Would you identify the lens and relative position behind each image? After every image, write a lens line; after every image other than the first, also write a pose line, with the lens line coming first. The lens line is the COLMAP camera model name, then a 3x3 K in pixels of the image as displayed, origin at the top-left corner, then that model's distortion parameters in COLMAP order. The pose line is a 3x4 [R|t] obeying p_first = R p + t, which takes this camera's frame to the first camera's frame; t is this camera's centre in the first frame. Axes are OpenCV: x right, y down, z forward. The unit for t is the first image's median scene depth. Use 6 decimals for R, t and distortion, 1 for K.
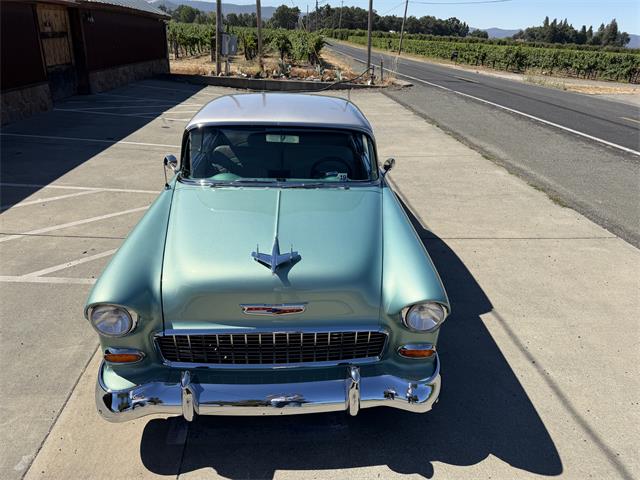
lens RADIAL K [[458.4, 0, 323.9], [0, 458.4, 238.6], [0, 0, 1]] dist [0.005831, -0.007977]
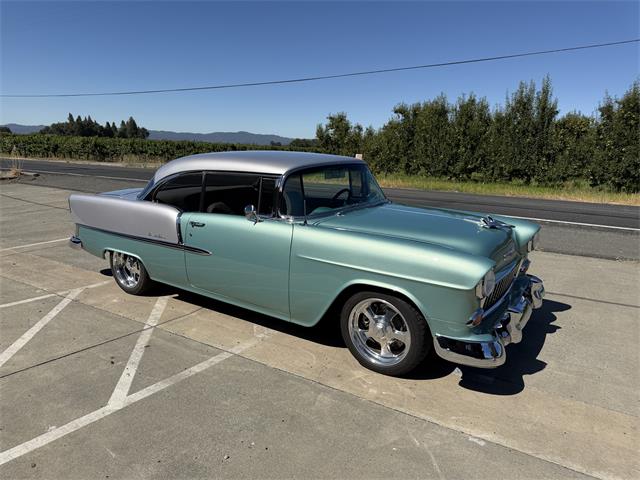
lens RADIAL K [[448.6, 0, 320.0], [0, 448.6, 240.0], [0, 0, 1]] dist [0.098630, -0.146936]
pose [[0.616421, -0.190041, 0.764139, -1.105336], [0.324804, 0.945399, -0.026896, -0.037017], [-0.717305, 0.264775, 0.644490, 0.302029]]
